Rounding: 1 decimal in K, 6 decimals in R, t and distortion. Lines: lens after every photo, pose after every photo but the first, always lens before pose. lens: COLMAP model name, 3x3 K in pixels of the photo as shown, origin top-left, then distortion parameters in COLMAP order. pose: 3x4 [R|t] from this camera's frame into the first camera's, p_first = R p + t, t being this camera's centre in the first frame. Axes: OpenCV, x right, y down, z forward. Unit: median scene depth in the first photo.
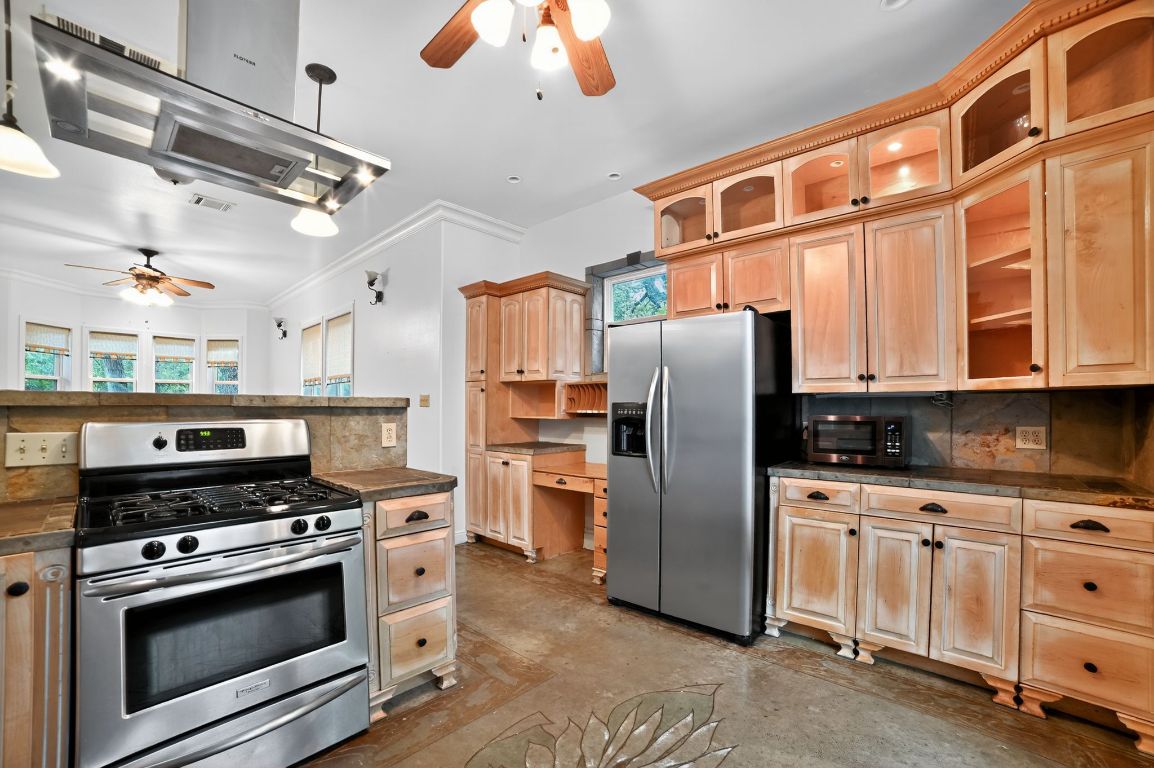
lens RADIAL K [[485.8, 0, 583.7], [0, 485.8, 404.2], [0, 0, 1]] dist [-0.017118, 0.000431]
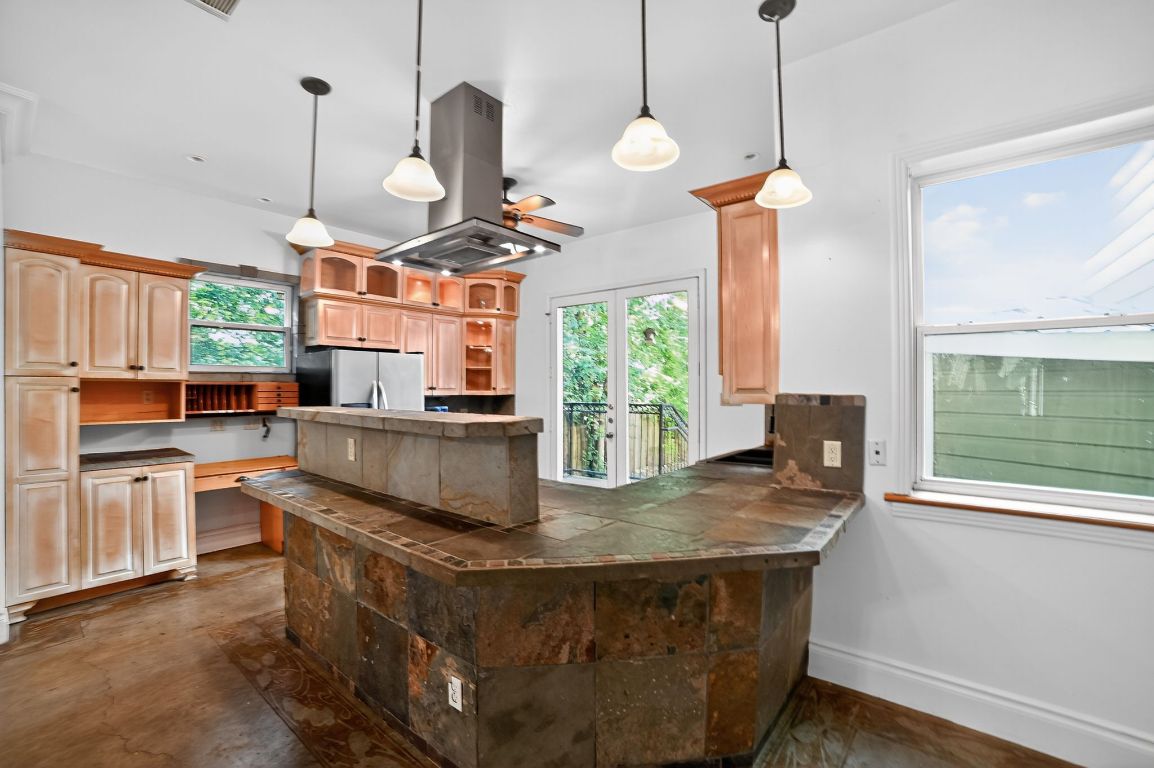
lens RADIAL K [[485.8, 0, 574.9], [0, 485.8, 385.4], [0, 0, 1]] dist [-0.017118, 0.000431]
pose [[-0.053145, 0.006651, 0.998565, -1.027495], [-0.005455, 0.999961, -0.006950, -0.036628], [-0.998572, -0.005817, -0.053106, 0.316441]]
